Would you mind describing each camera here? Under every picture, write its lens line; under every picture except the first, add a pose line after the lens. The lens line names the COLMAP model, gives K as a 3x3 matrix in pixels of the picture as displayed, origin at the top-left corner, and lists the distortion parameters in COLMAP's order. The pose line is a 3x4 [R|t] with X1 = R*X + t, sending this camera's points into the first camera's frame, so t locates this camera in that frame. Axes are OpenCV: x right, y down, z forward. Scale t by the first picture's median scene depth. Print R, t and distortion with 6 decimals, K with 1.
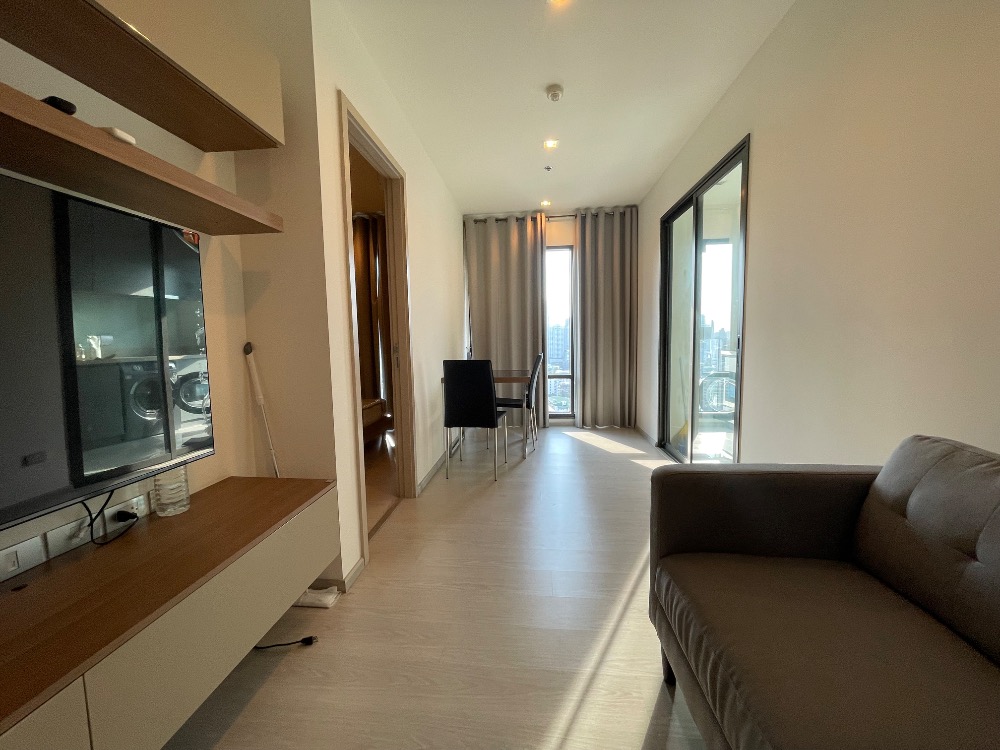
lens RADIAL K [[398.7, 0, 495.6], [0, 398.7, 375.4], [0, 0, 1]] dist [-0.001634, -0.000043]
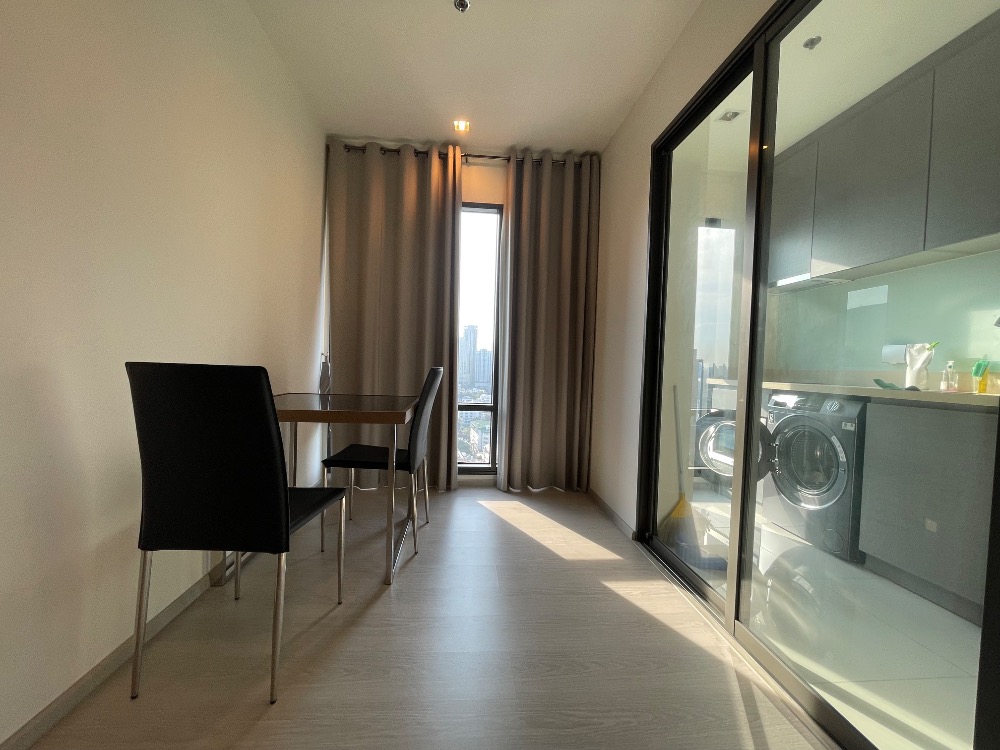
lens RADIAL K [[398.7, 0, 495.6], [0, 398.7, 375.4], [0, 0, 1]] dist [-0.001634, -0.000043]
pose [[0.982428, 0.045730, 0.180953, 0.079283], [-0.034754, 0.997385, -0.063373, -0.010384], [-0.183378, 0.055971, 0.981448, 0.388501]]
